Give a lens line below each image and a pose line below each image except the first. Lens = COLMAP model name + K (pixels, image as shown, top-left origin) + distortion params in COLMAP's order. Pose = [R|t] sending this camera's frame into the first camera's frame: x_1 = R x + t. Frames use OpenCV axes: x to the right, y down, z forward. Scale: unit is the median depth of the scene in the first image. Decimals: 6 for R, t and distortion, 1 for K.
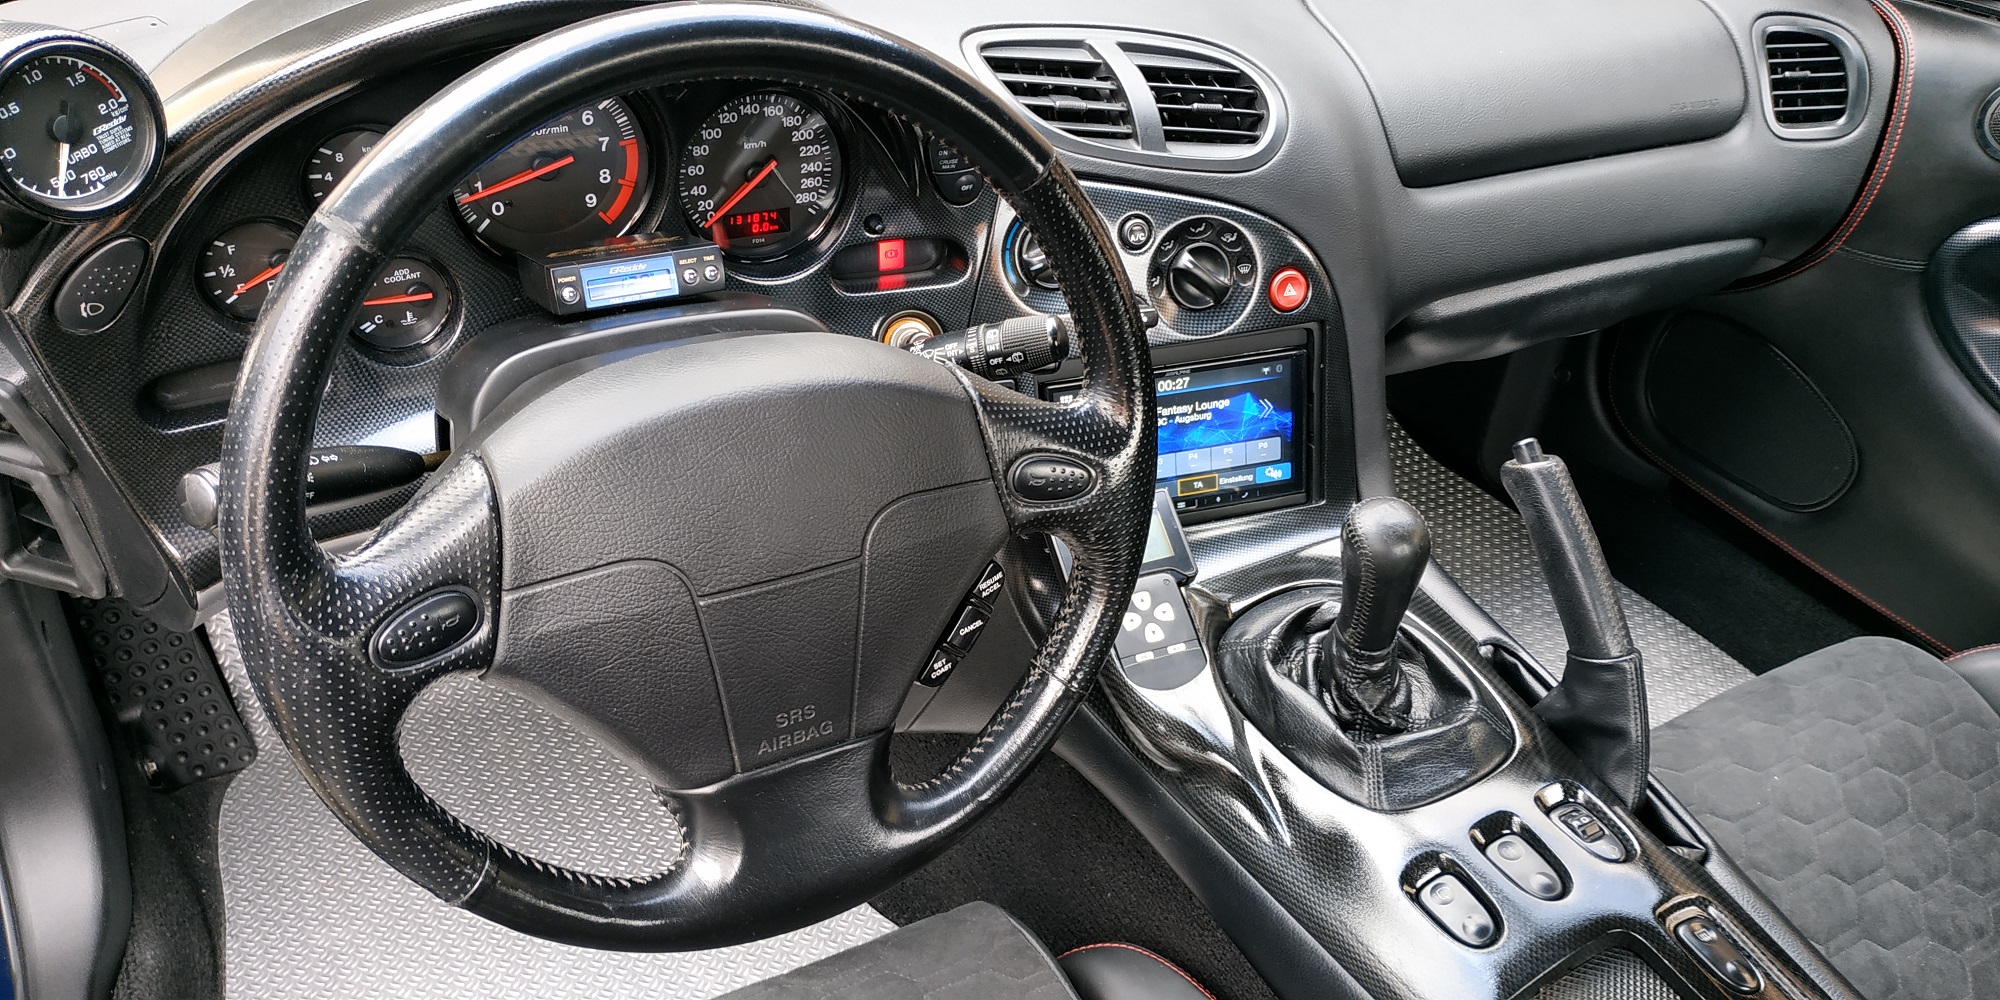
lens RADIAL K [[1488.0, 0, 1000.0], [0, 1488.0, 500.0], [0, 0, 1]] dist [0.002591, -0.001945]
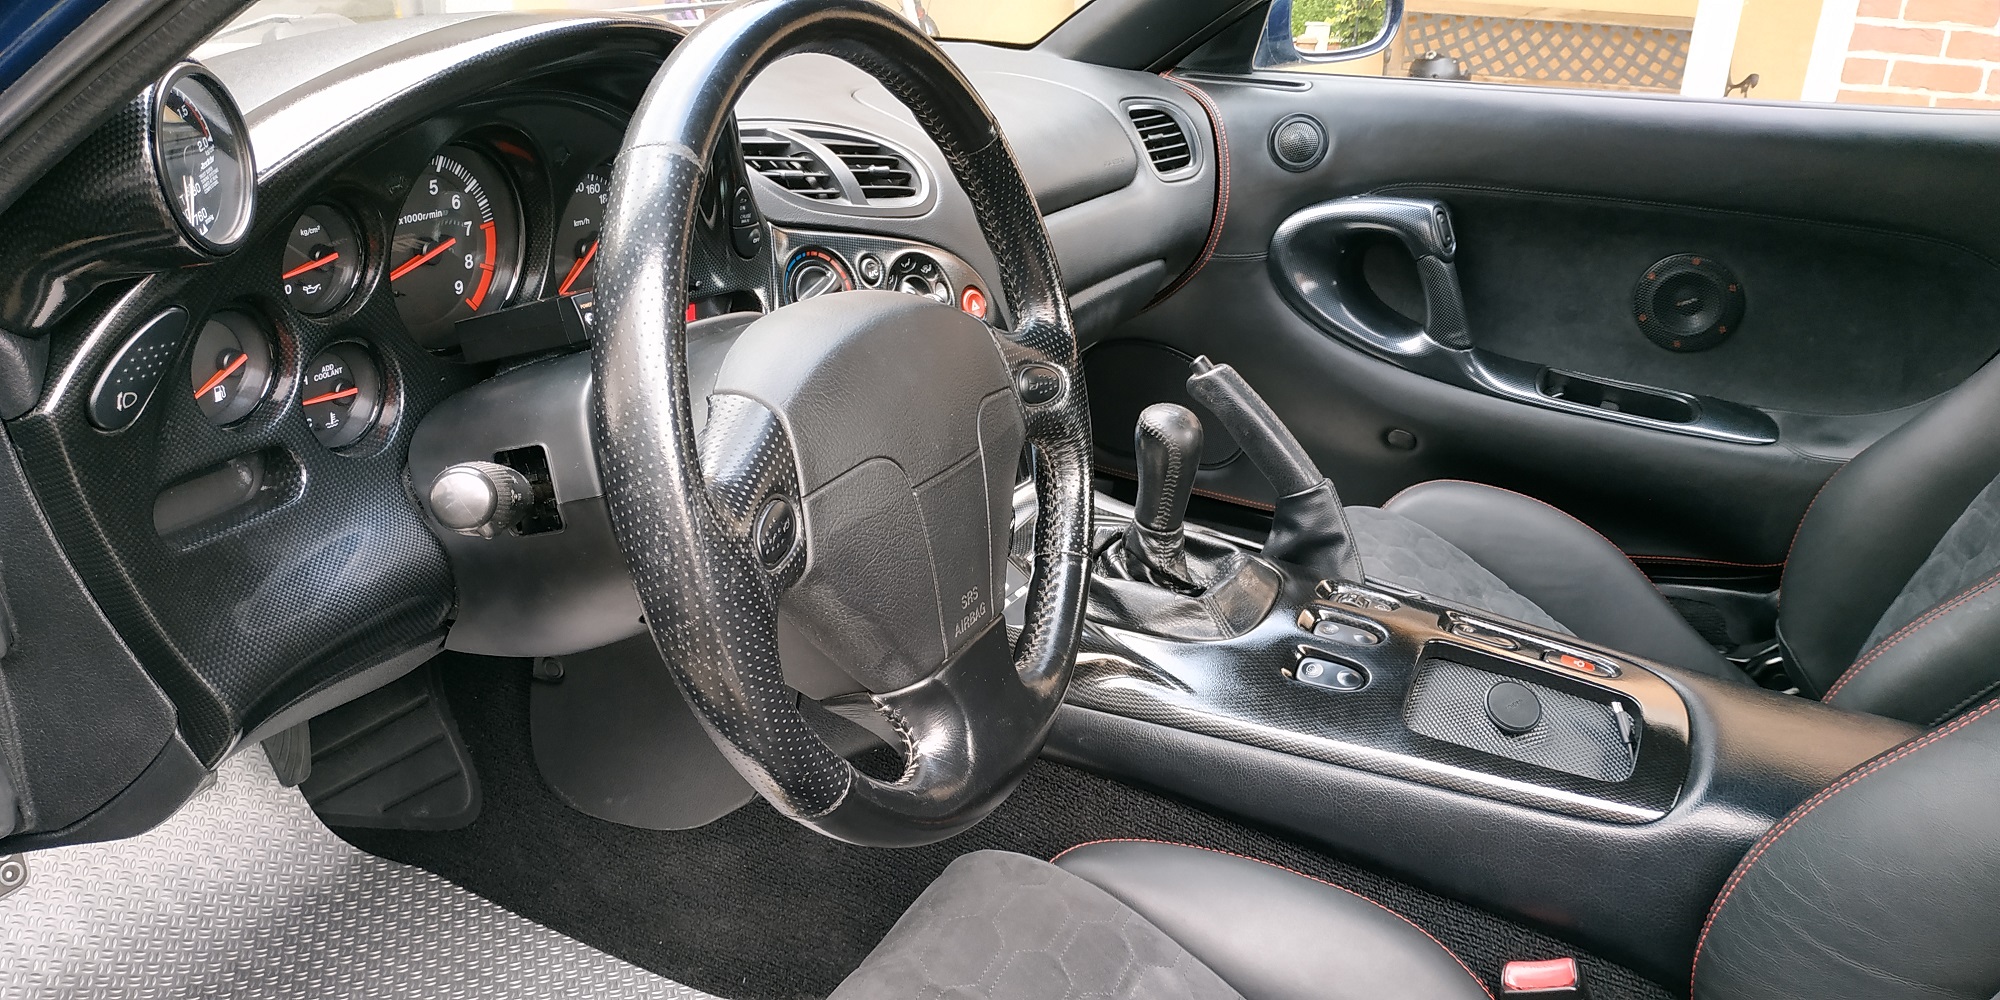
lens RADIAL K [[1466.5, 0, 1024.3], [0, 1466.5, 499.6], [0, 0, 1]] dist [-0.003876, -0.003318]
pose [[0.797163, -0.234256, 0.556467, -0.526180], [0.334469, 0.938656, -0.083994, 0.136044], [-0.502655, 0.253077, 0.826614, 0.027195]]
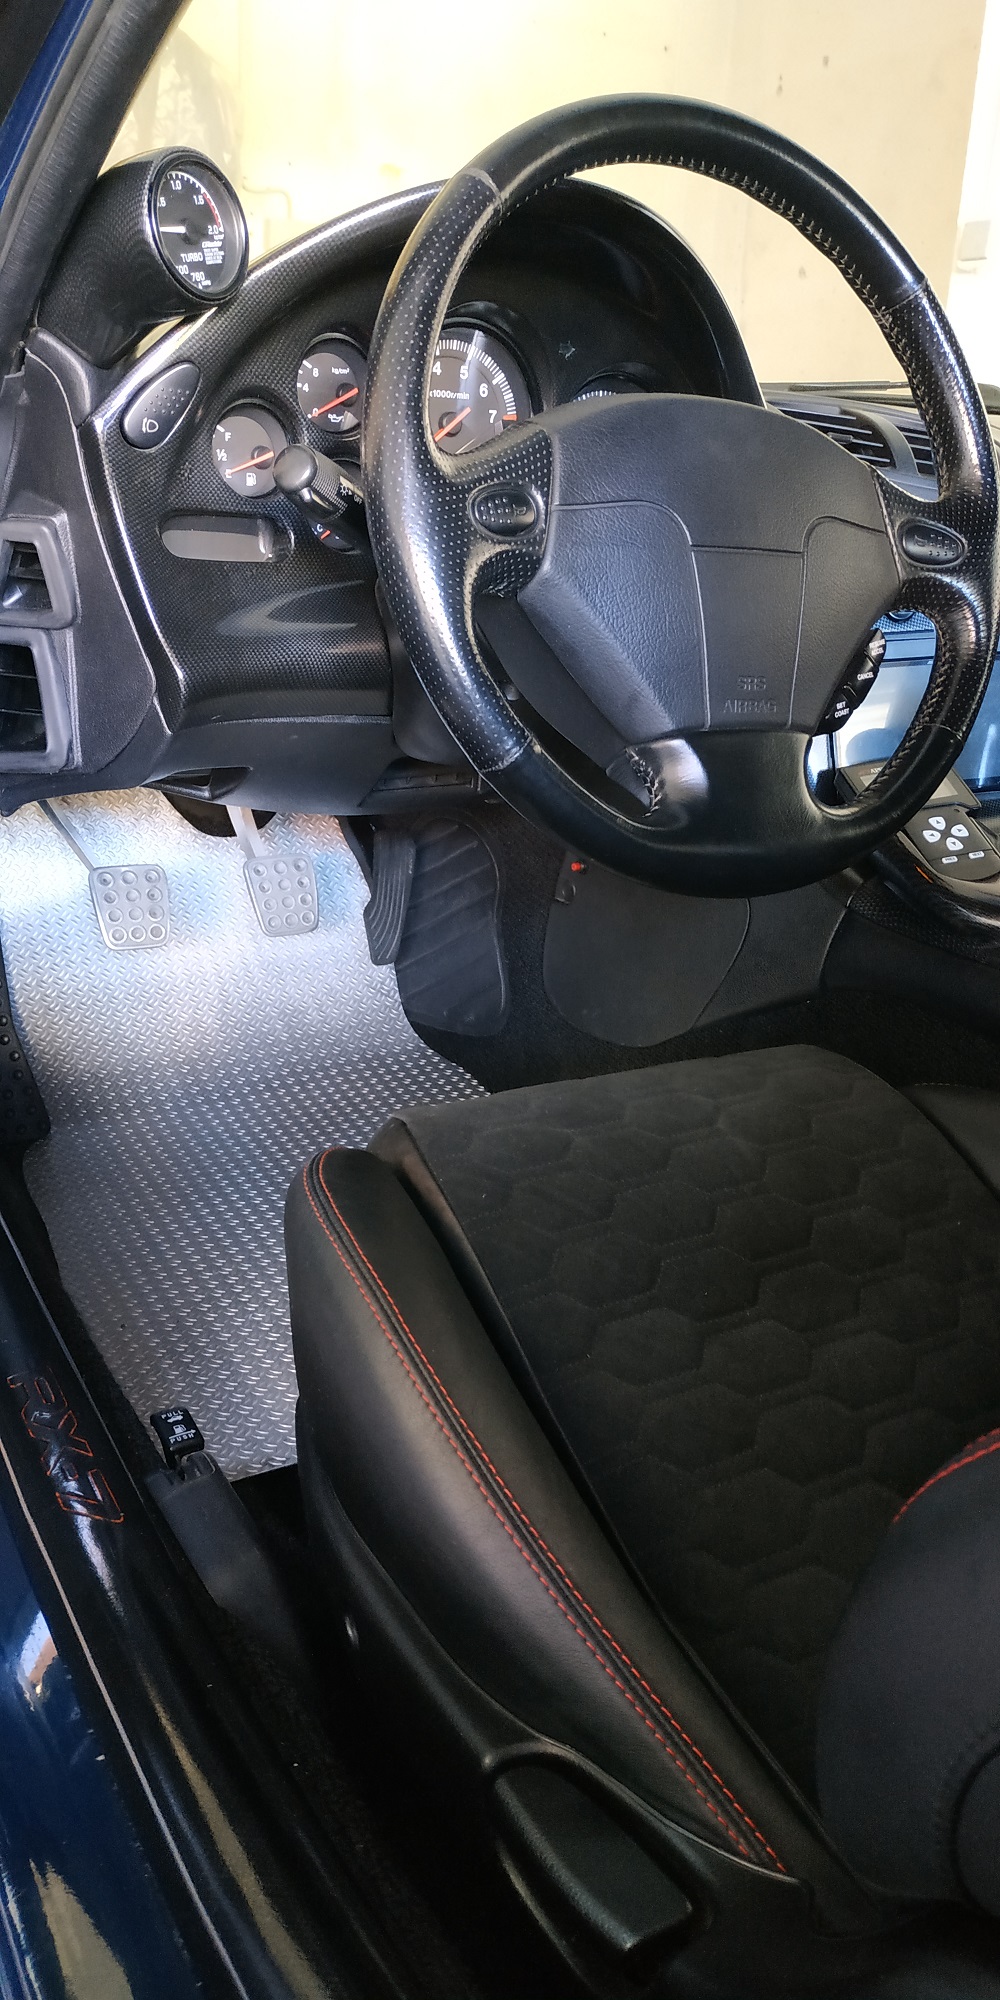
lens RADIAL K [[1466.5, 0, 503.0], [0, 1466.5, 962.7], [0, 0, 1]] dist [-0.003876, -0.003318]
pose [[0.999550, -0.026353, 0.014309, -0.267486], [0.029329, 0.958572, -0.283338, 0.502987], [-0.006249, 0.283630, 0.958913, -0.032358]]
